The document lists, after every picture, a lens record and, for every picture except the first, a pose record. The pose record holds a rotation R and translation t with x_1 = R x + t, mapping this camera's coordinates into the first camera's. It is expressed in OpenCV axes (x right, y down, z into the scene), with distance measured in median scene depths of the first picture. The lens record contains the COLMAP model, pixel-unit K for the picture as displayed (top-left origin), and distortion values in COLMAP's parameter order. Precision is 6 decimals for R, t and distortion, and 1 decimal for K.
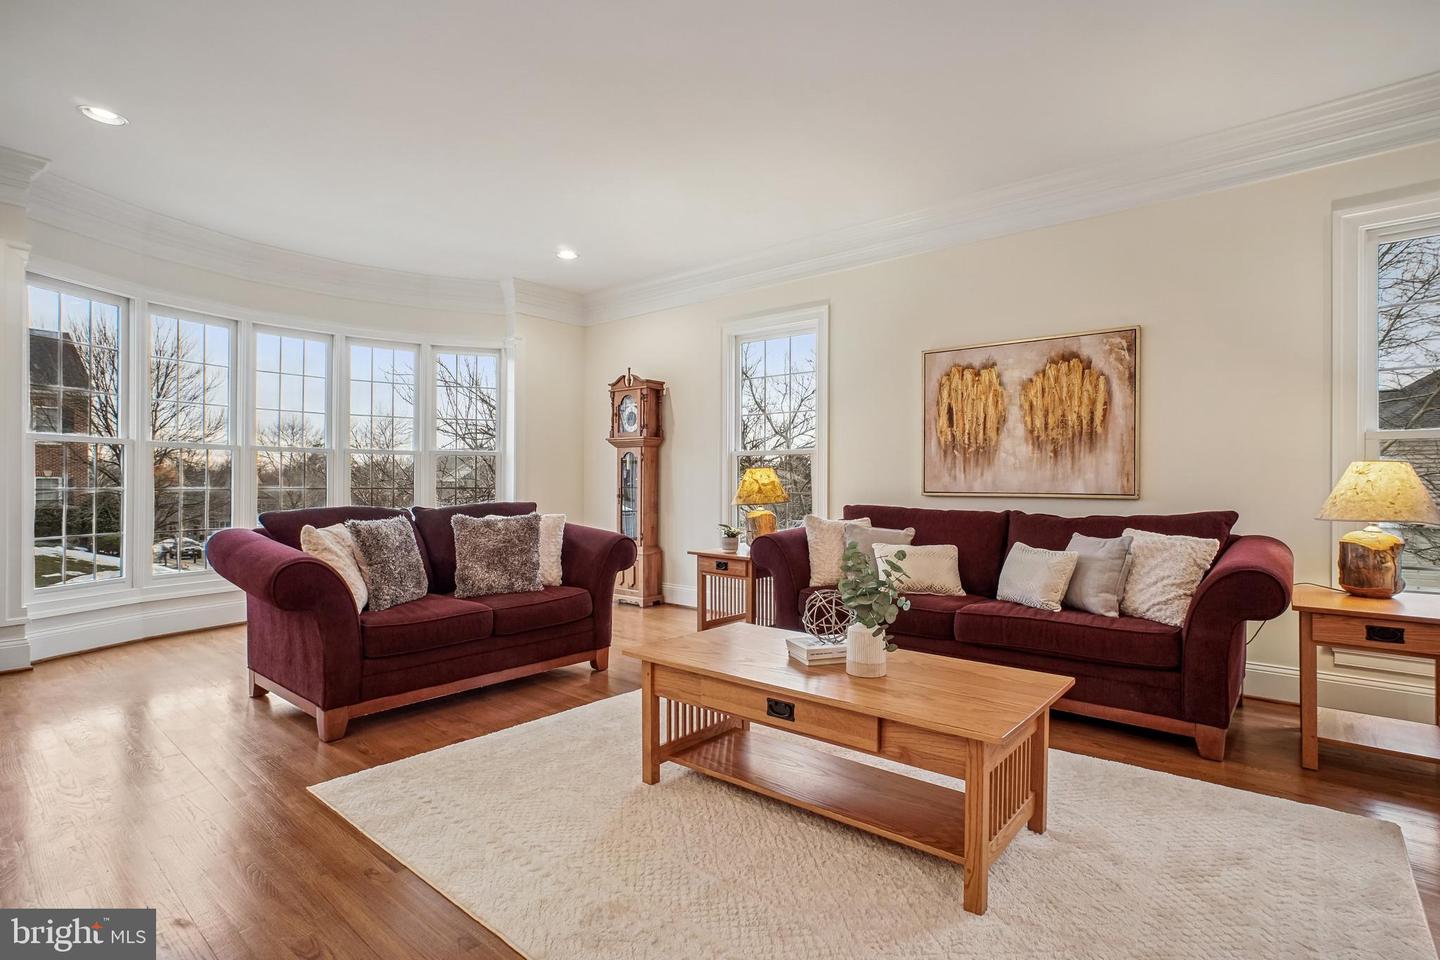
lens RADIAL K [[706.1, 0, 721.4], [0, 706.1, 477.1], [0, 0, 1]] dist [-0.037770, 0.019469]
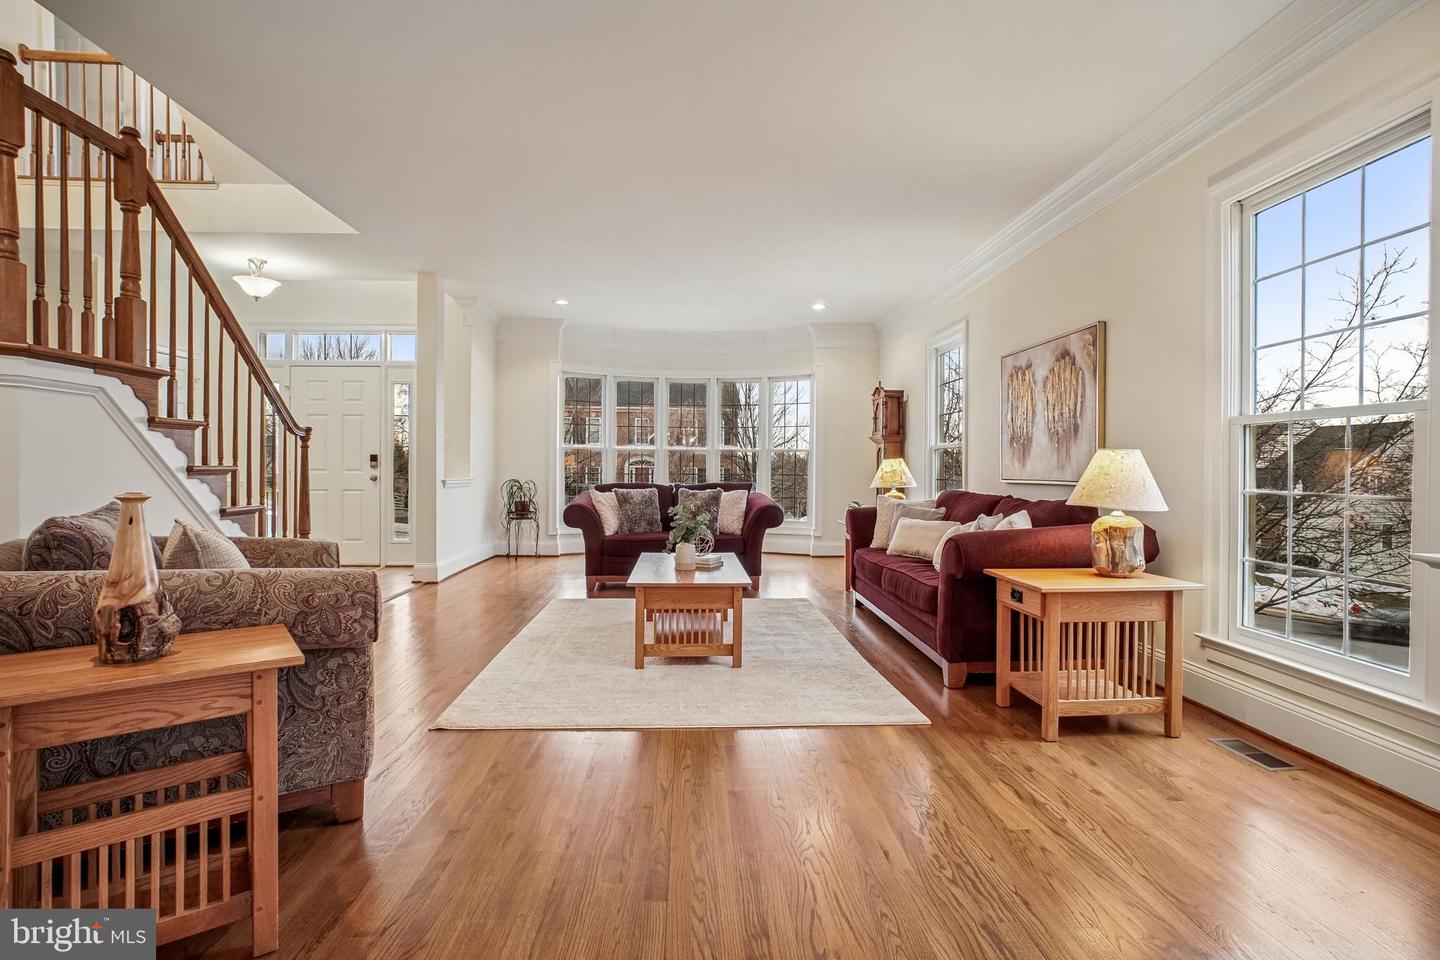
lens RADIAL K [[706.1, 0, 720.4], [0, 706.1, 472.1], [0, 0, 1]] dist [-0.037770, 0.019469]
pose [[0.678451, 0.004908, -0.734629, 0.907911], [-0.001778, 0.999986, 0.005038, 0.005186], [0.734643, -0.002112, 0.678450, -0.120143]]
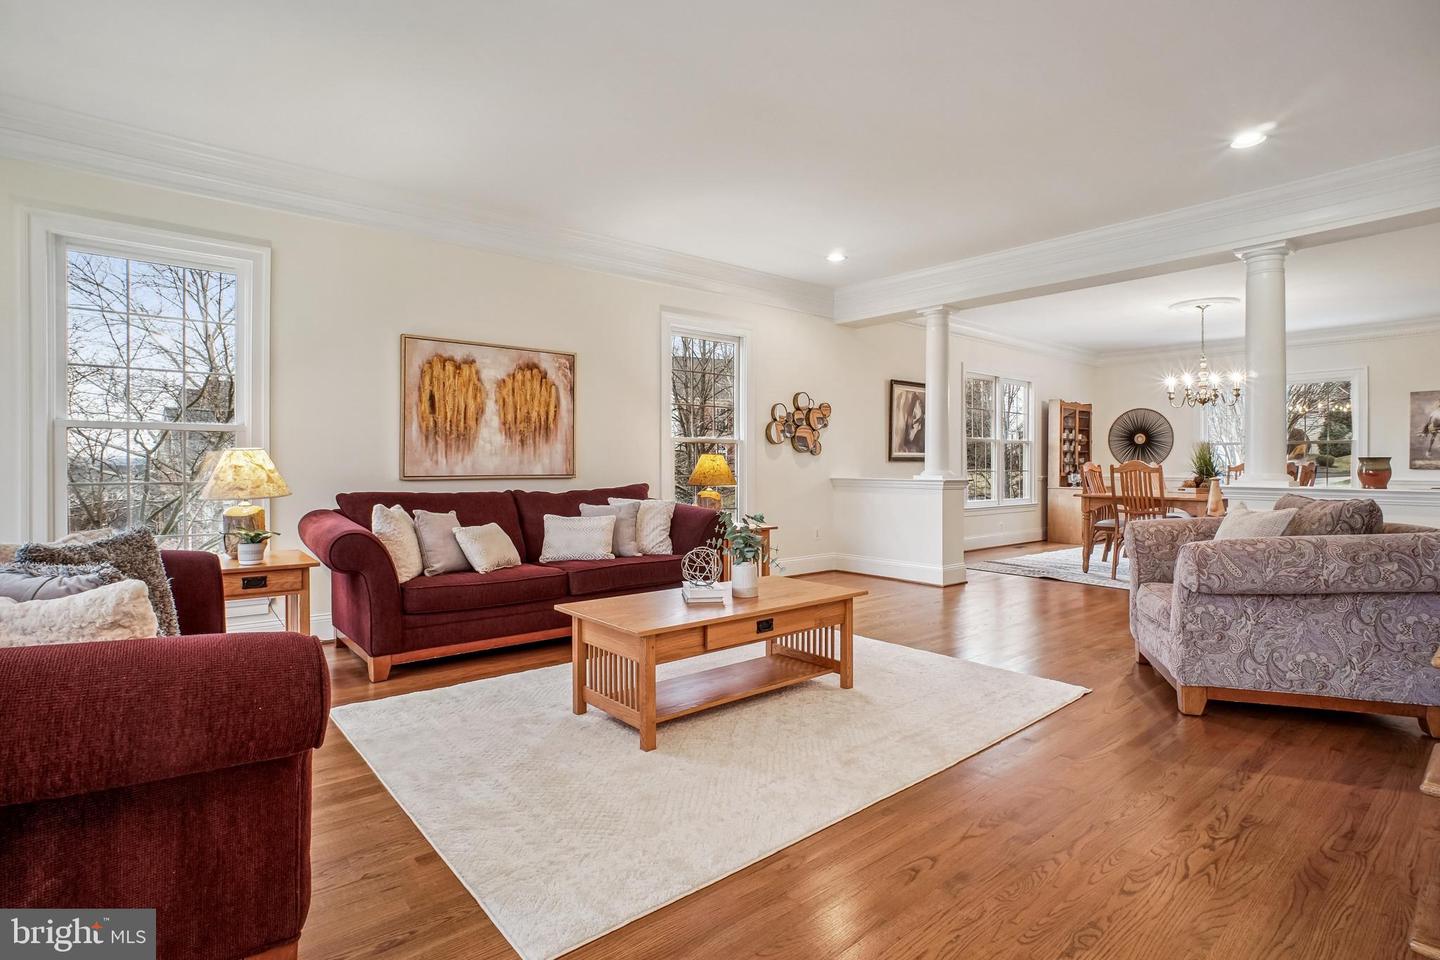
lens RADIAL K [[706.1, 0, 742.2], [0, 706.1, 461.8], [0, 0, 1]] dist [-0.037770, 0.019469]
pose [[0.156426, -0.001383, 0.987689, -0.681857], [-0.005809, 0.999980, 0.002320, -0.005142], [-0.987673, -0.006100, 0.156415, 0.415134]]
